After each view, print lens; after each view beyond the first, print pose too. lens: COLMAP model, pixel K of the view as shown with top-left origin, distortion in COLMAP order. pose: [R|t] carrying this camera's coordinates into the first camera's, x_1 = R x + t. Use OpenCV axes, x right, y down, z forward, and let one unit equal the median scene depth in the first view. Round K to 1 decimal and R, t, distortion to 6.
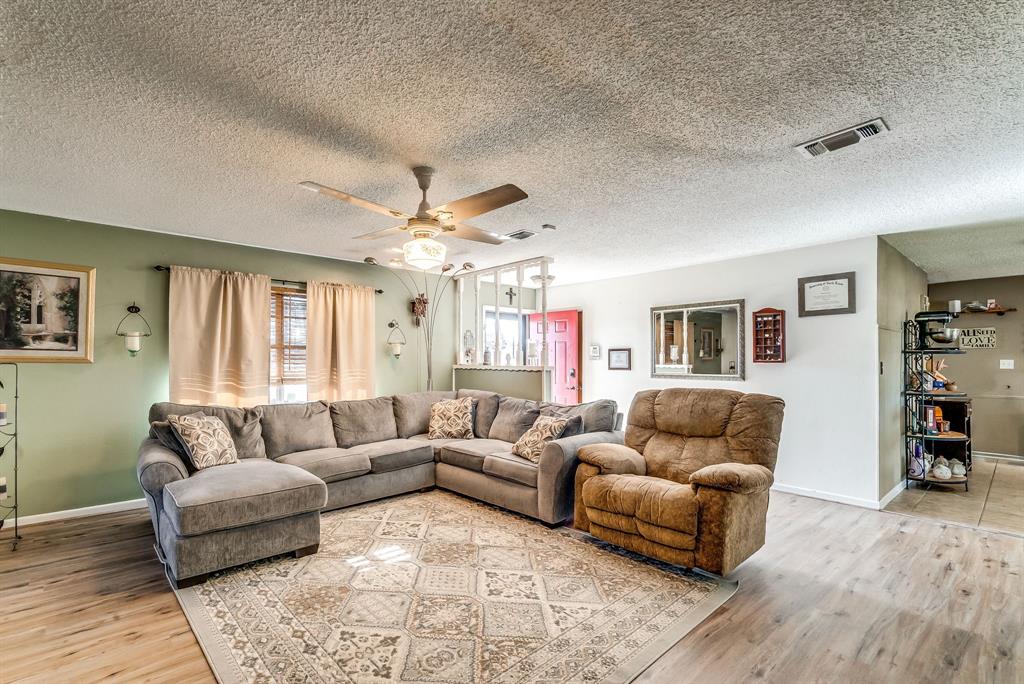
lens RADIAL K [[466.8, 0, 509.5], [0, 466.8, 343.7], [0, 0, 1]] dist [0.001784, 0.000222]
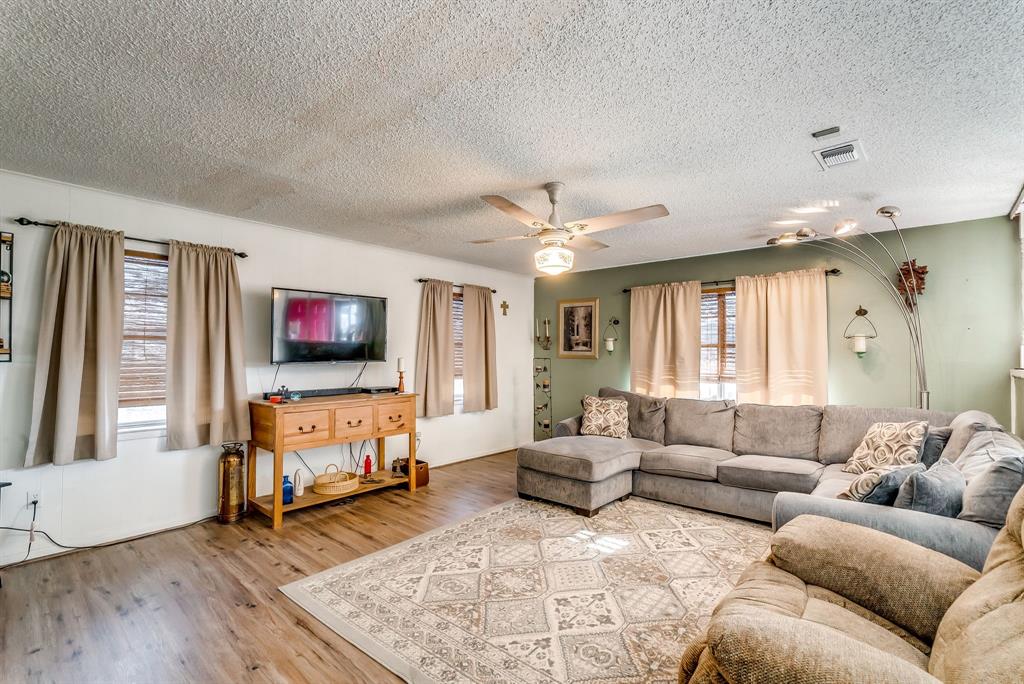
lens RADIAL K [[466.8, 0, 509.5], [0, 466.8, 343.7], [0, 0, 1]] dist [0.001784, 0.000222]
pose [[0.107720, -0.024963, -0.993868, 0.635684], [0.026889, 0.999392, -0.022187, 0.016910], [0.993818, -0.024335, 0.108326, 0.556662]]
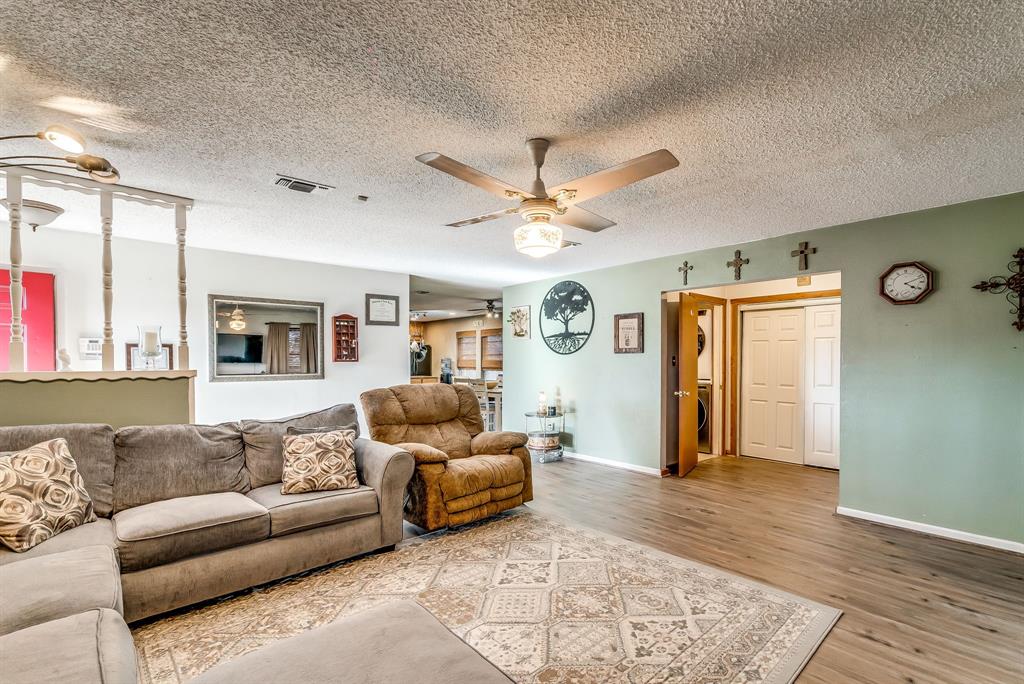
lens RADIAL K [[463.0, 0, 511.0], [0, 463.0, 356.2], [0, 0, 1]] dist [0.000699, 0.000008]
pose [[0.023029, 0.004633, 0.999724, -0.752749], [-0.034509, 0.999397, -0.003837, 0.022093], [-0.999139, -0.034411, 0.023175, 0.735818]]
